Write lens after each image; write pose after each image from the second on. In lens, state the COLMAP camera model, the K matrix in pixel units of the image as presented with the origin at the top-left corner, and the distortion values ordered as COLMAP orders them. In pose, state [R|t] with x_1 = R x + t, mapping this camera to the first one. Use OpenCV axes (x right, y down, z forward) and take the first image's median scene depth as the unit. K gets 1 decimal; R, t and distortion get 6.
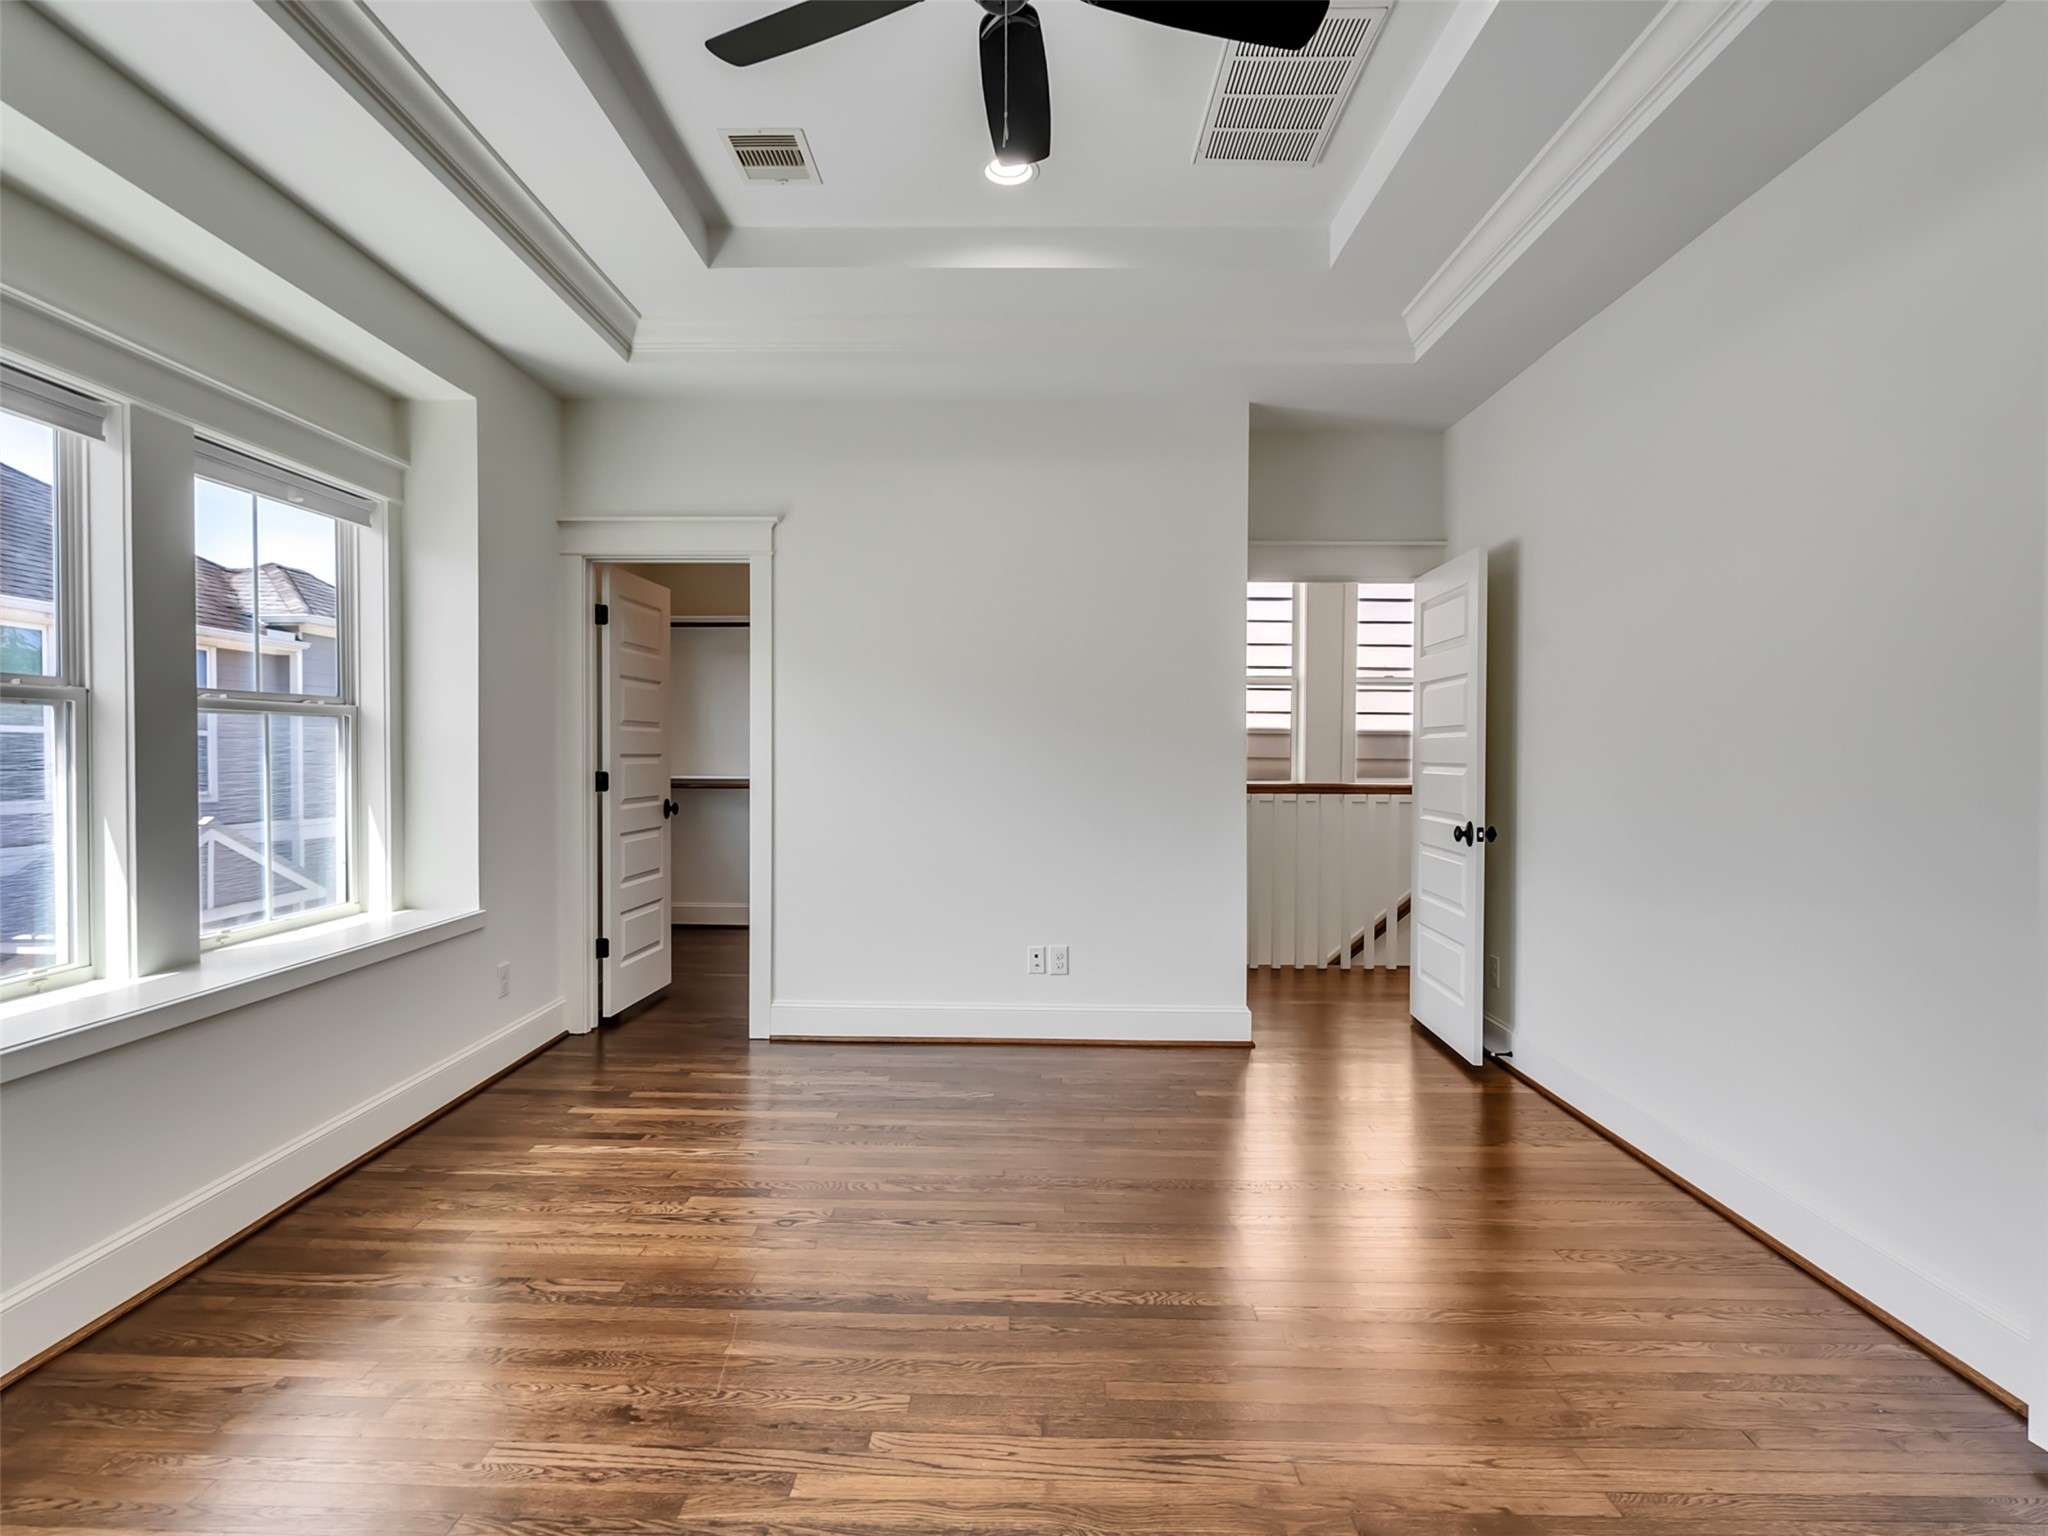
lens RADIAL K [[1043.0, 0, 1008.8], [0, 1043.0, 769.4], [0, 0, 1]] dist [0.000561, -0.000117]
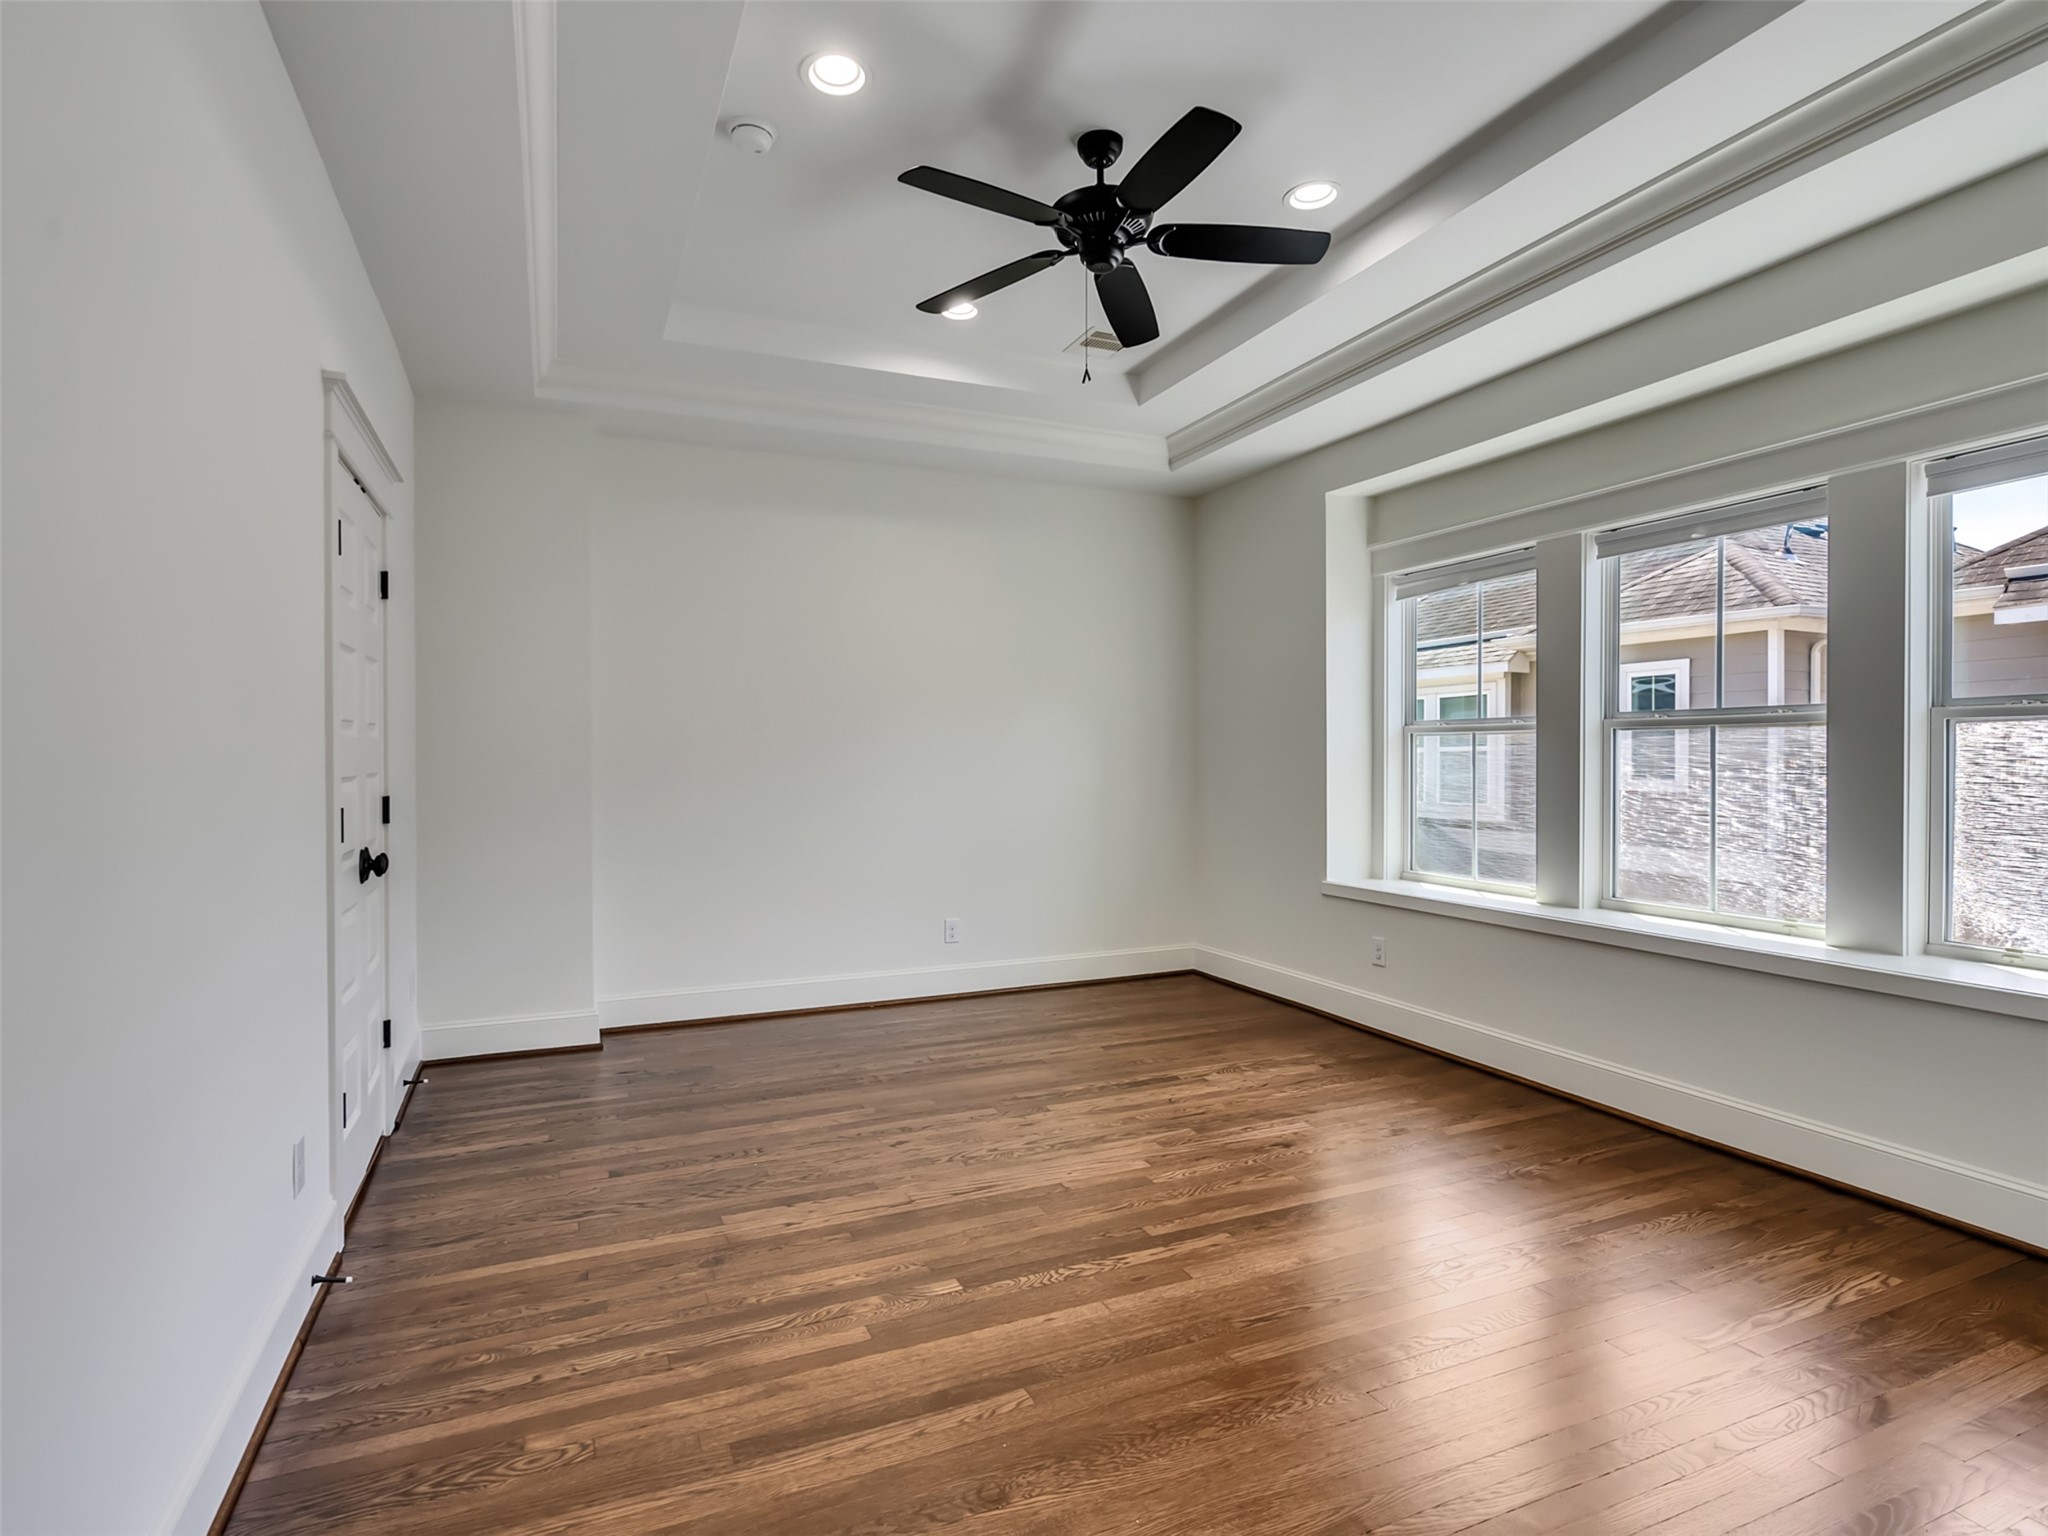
lens RADIAL K [[1043.0, 0, 1008.8], [0, 1043.0, 769.4], [0, 0, 1]] dist [0.000561, -0.000117]
pose [[-0.910194, 0.001603, -0.414179, 0.673824], [-0.007895, 0.999744, 0.021220, -0.030698], [0.414107, 0.022584, -0.909948, 2.111706]]
